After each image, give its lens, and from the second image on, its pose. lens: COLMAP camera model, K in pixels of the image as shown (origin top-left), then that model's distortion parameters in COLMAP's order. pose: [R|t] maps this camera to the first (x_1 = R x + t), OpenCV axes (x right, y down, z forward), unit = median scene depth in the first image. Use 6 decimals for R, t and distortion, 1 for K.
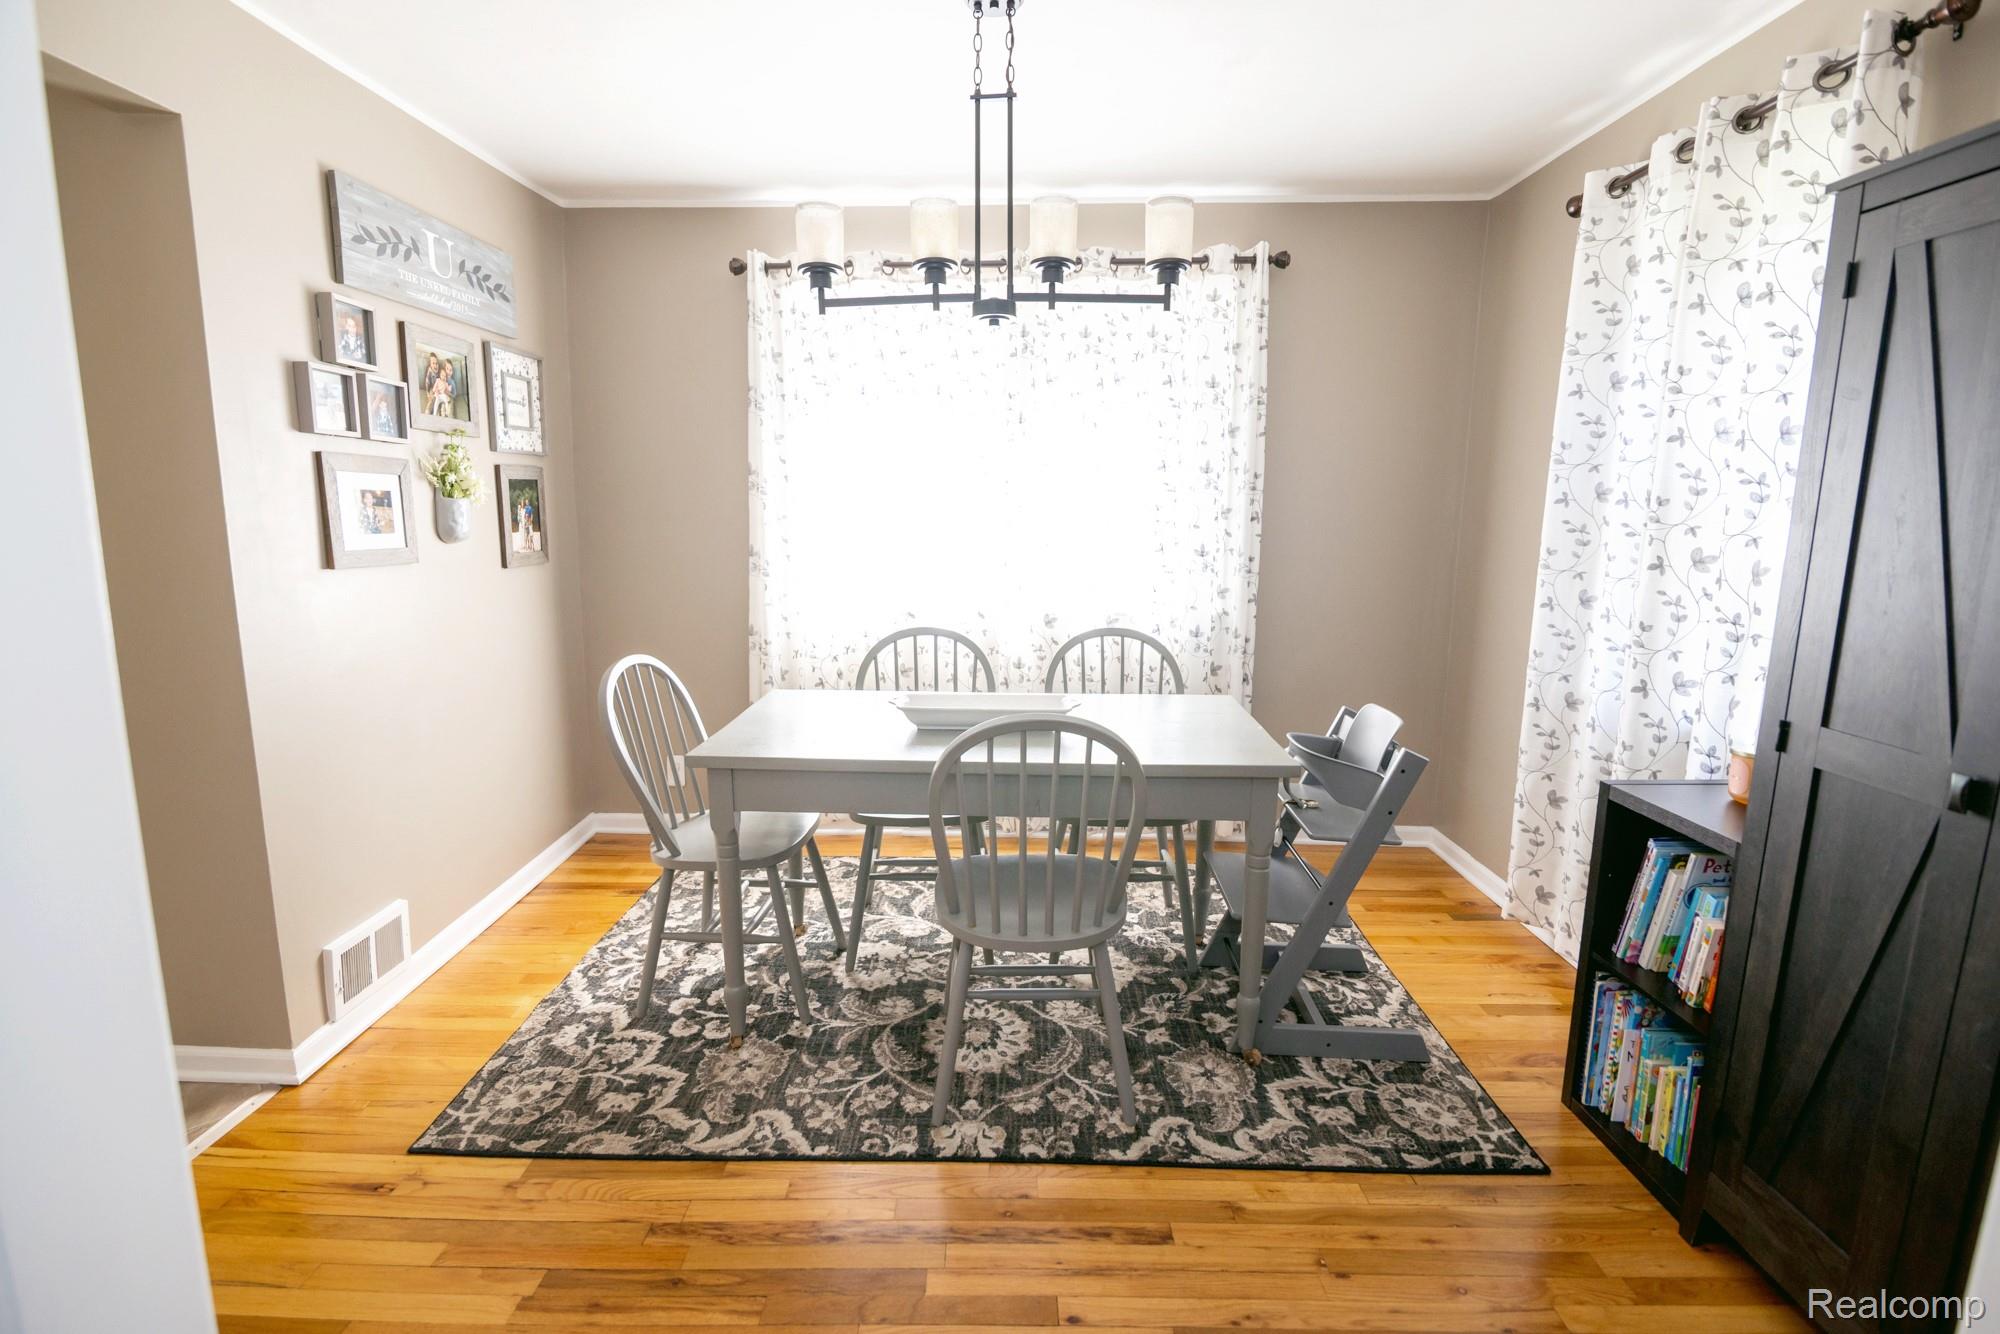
lens RADIAL K [[922.1, 0, 1003.7], [0, 922.1, 658.6], [0, 0, 1]] dist [-0.014483, 0.000915]
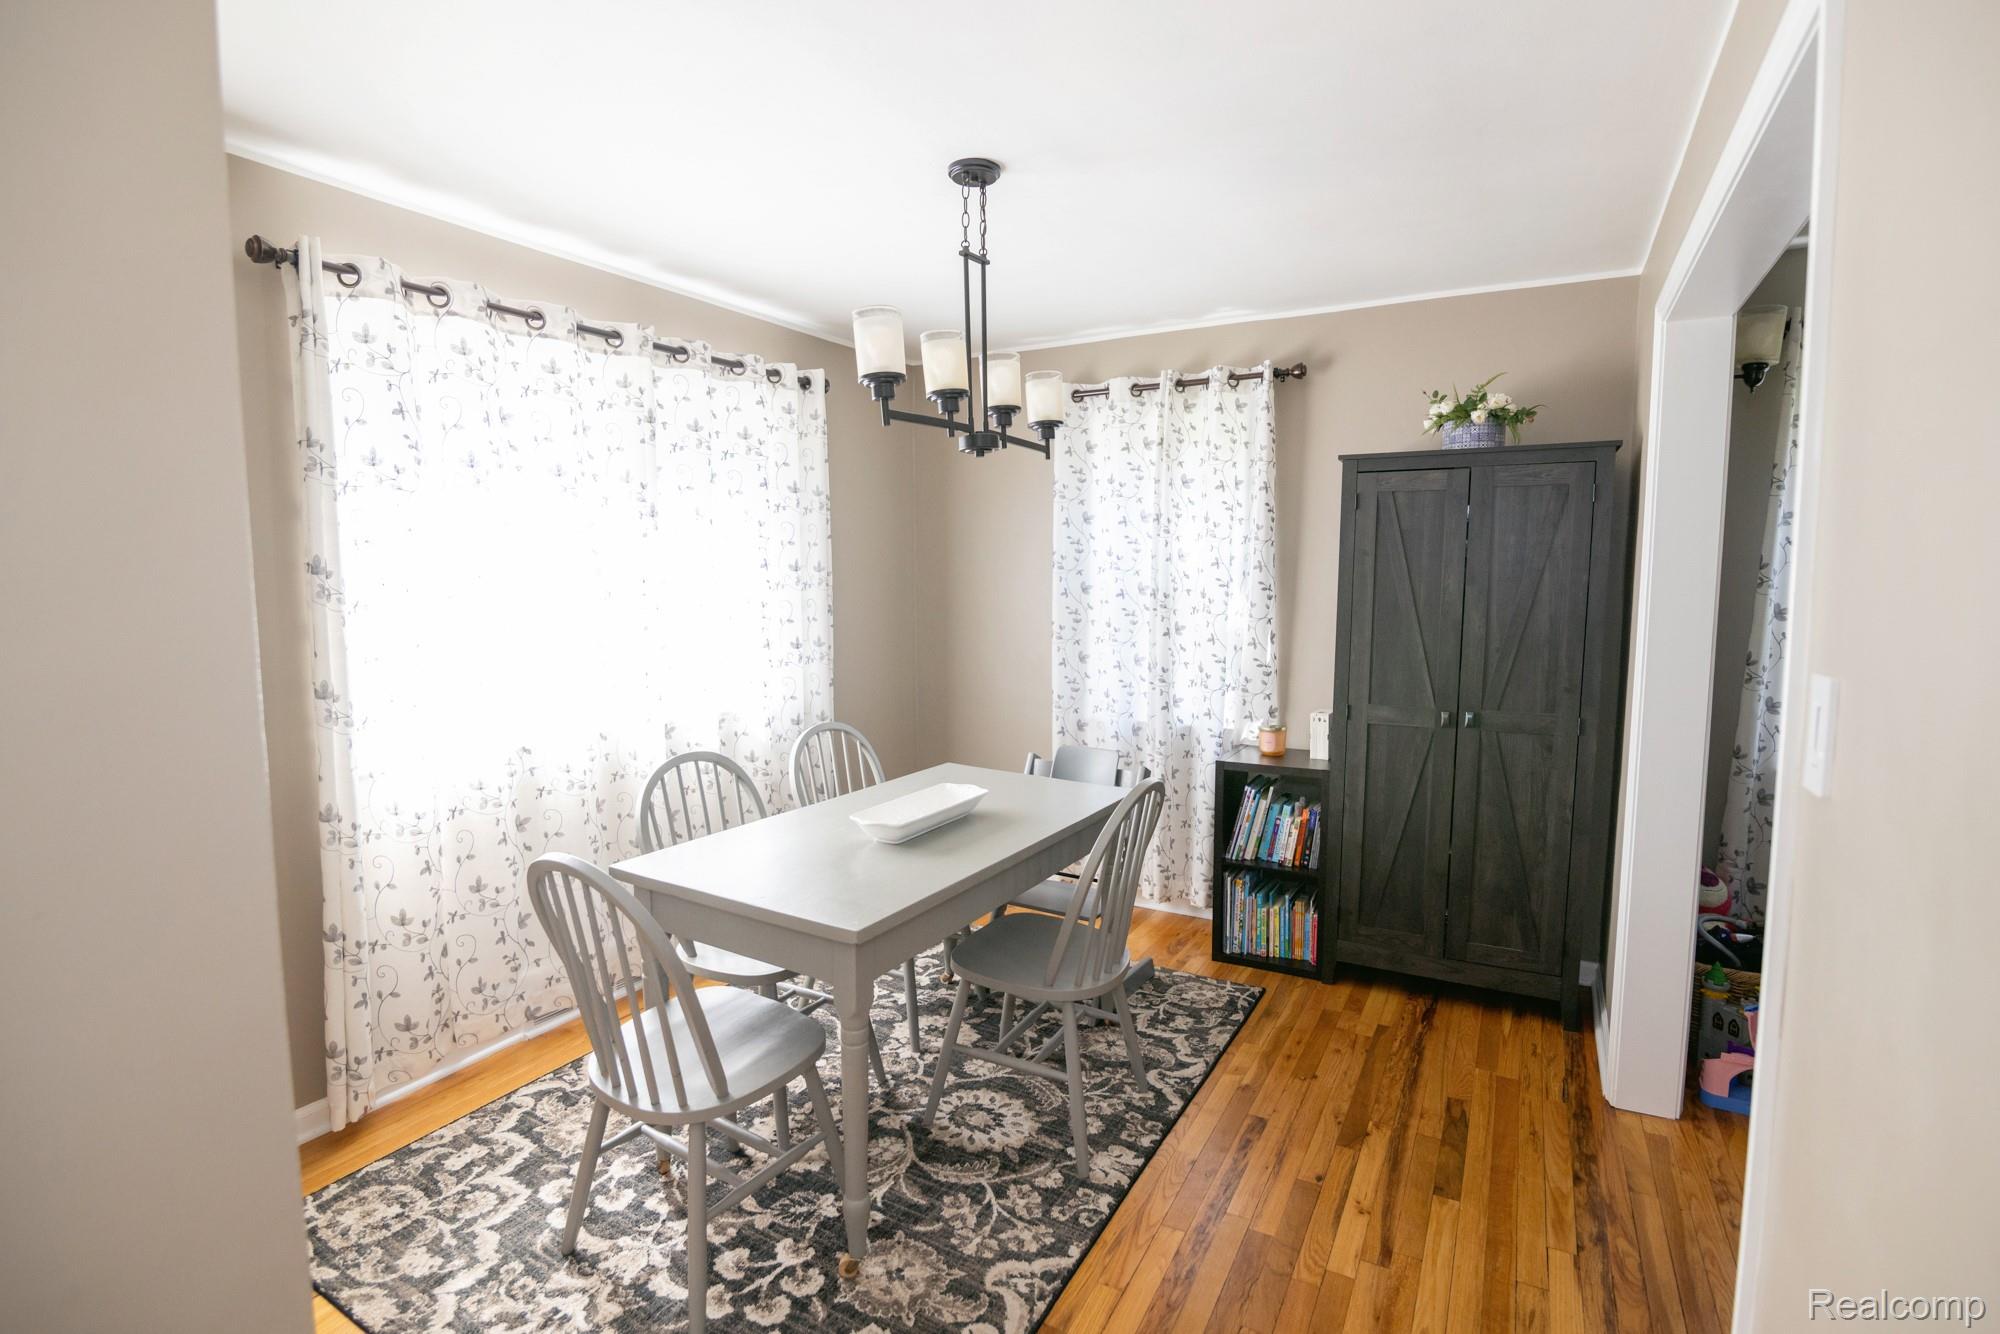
lens RADIAL K [[922.1, 0, 1007.3], [0, 922.1, 663.3], [0, 0, 1]] dist [-0.014483, 0.000915]
pose [[0.491476, -0.087844, 0.866449, -0.986205], [0.147287, 0.988953, 0.016719, -0.127790], [-0.858346, 0.119400, 0.498985, 0.445952]]
